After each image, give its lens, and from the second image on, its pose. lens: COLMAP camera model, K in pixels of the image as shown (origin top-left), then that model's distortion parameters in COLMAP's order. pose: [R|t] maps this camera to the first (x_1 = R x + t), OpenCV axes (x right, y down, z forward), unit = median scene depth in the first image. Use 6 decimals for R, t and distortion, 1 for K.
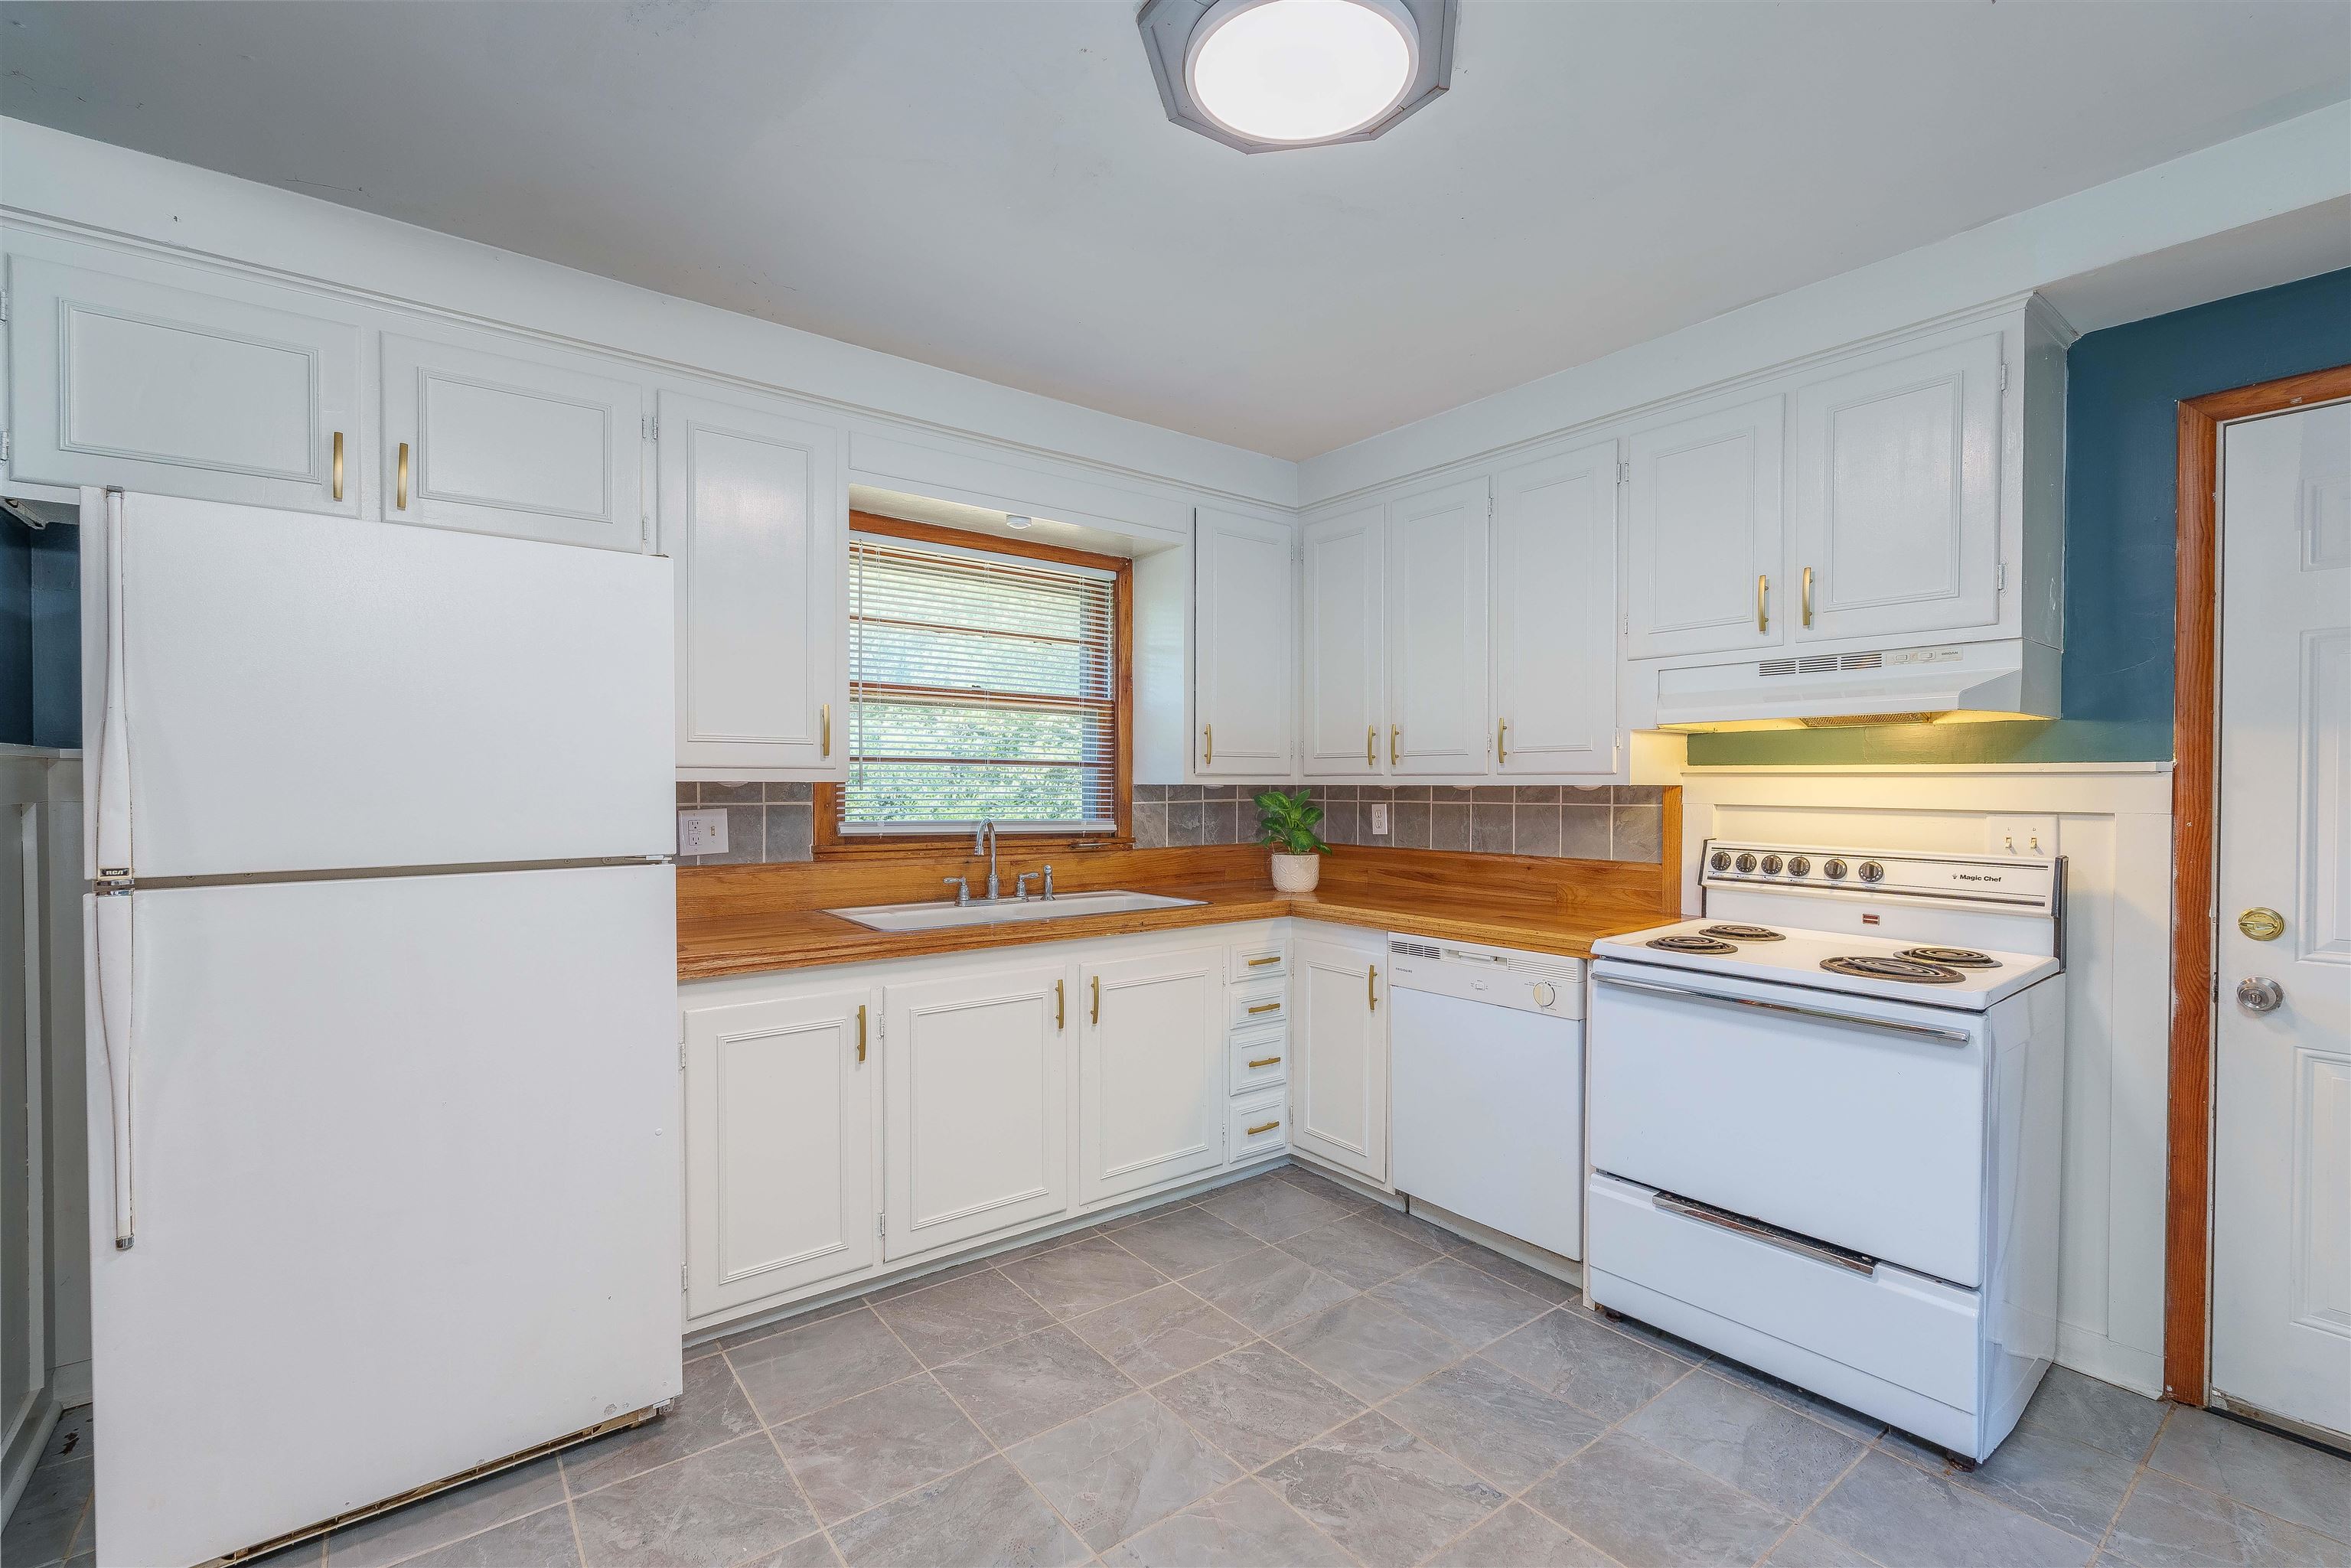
lens RADIAL K [[1038.1, 0, 1183.0], [0, 1038.1, 788.2], [0, 0, 1]] dist [0.000634, -0.000525]
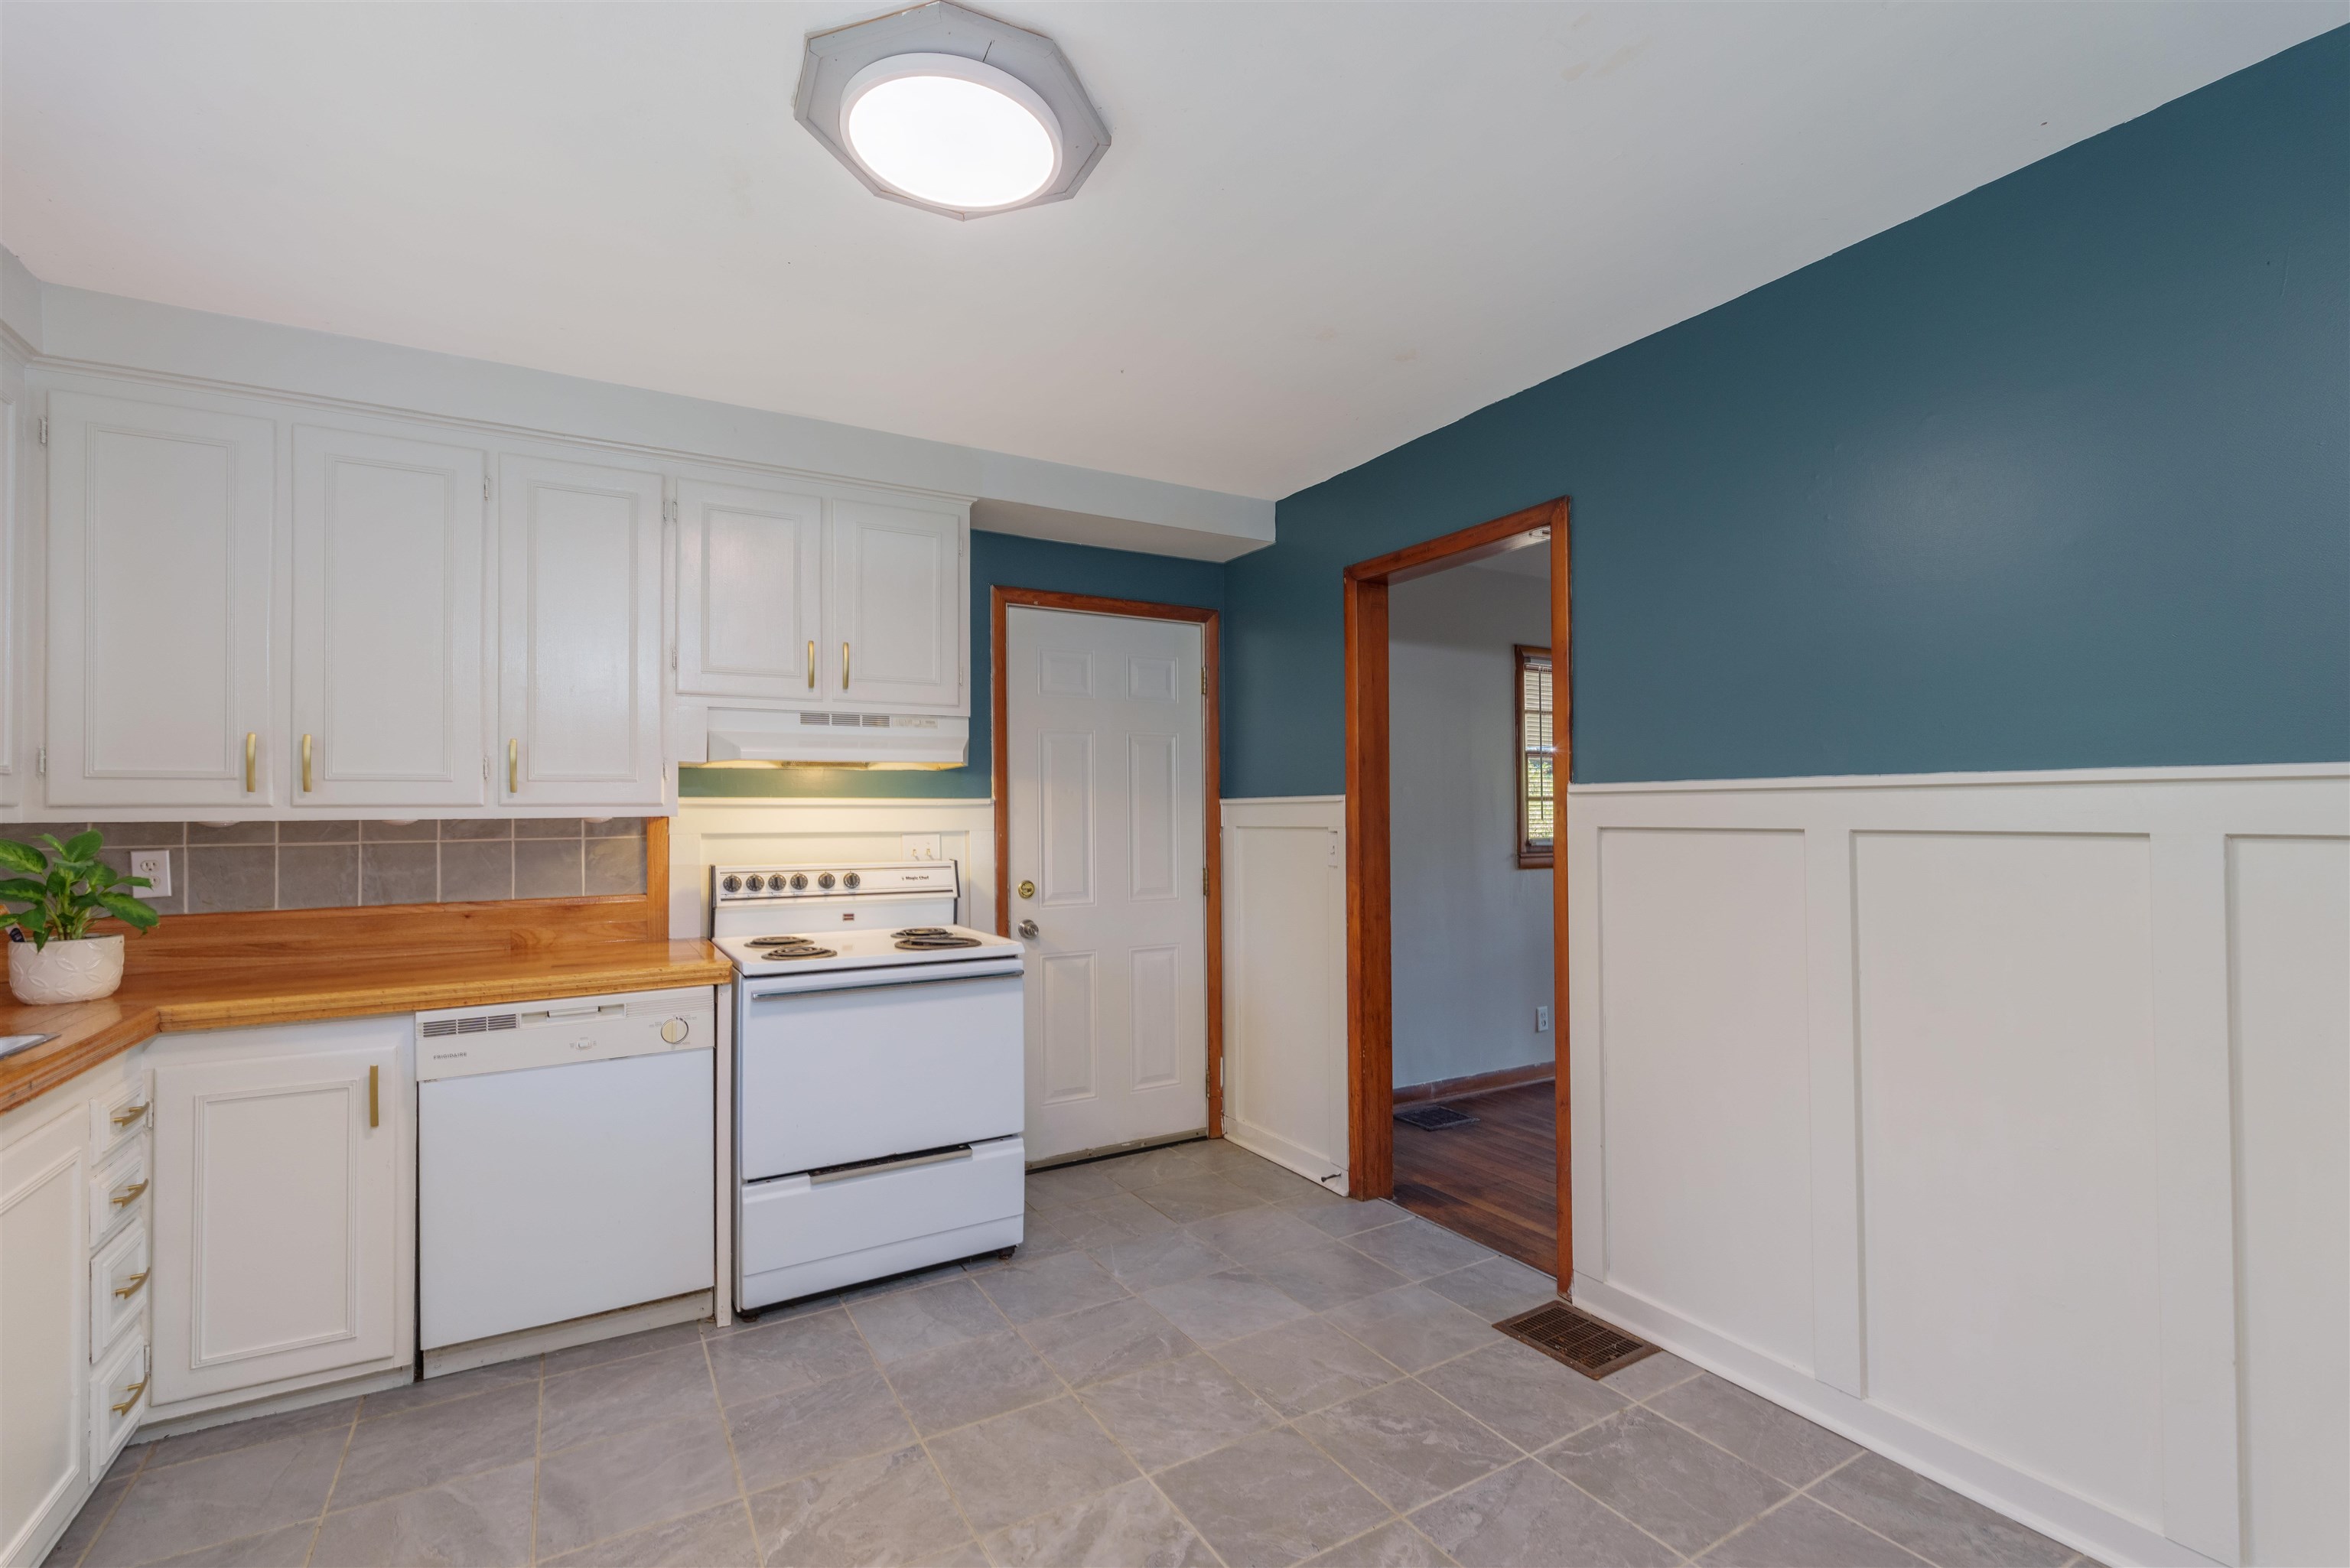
lens RADIAL K [[1037.7, 0, 1182.5], [0, 1037.7, 788.2], [0, 0, 1]] dist [0.000634, -0.000525]
pose [[0.123794, 0.021347, 0.992078, -0.544474], [0.014938, 0.999615, -0.023373, 0.001079], [-0.992195, 0.017713, 0.123428, 0.391385]]
